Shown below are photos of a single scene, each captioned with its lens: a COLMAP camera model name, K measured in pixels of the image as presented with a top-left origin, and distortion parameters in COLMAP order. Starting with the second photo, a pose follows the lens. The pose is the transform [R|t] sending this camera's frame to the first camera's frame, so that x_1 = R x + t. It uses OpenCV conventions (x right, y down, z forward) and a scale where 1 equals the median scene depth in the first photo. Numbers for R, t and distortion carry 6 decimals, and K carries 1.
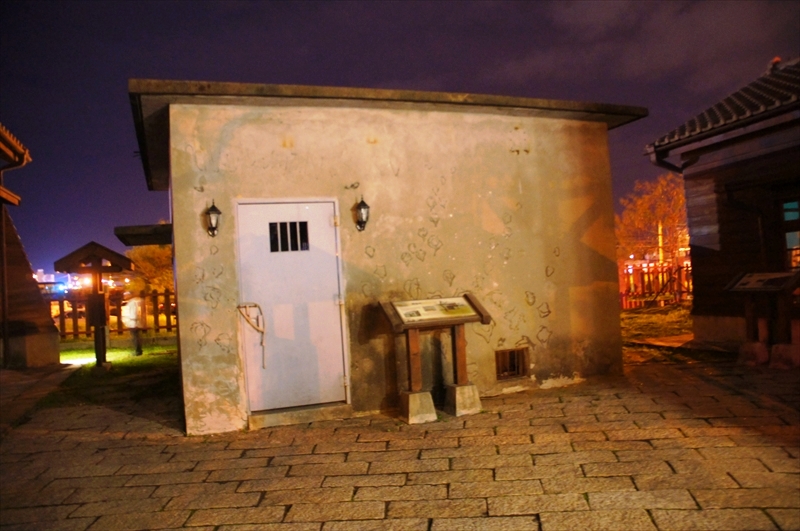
lens RADIAL K [[609.0, 0, 400.0], [0, 609.0, 265.5], [0, 0, 1]] dist [-0.002797, -0.001278]
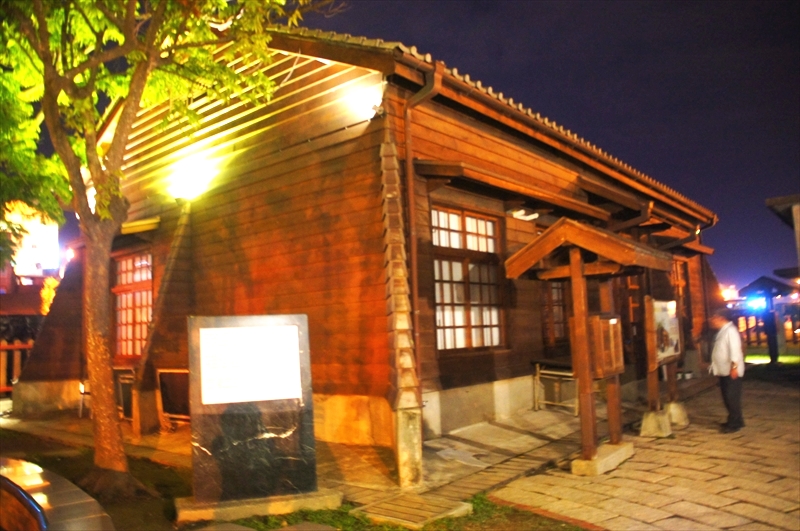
lens RADIAL K [[609.0, 0, 400.0], [0, 609.0, 265.5], [0, 0, 1]] dist [-0.002797, -0.001278]
pose [[0.506570, -0.051014, -0.860688, 0.271238], [0.034372, 0.998649, -0.038961, -0.036349], [0.861513, -0.009847, 0.507640, -0.421338]]
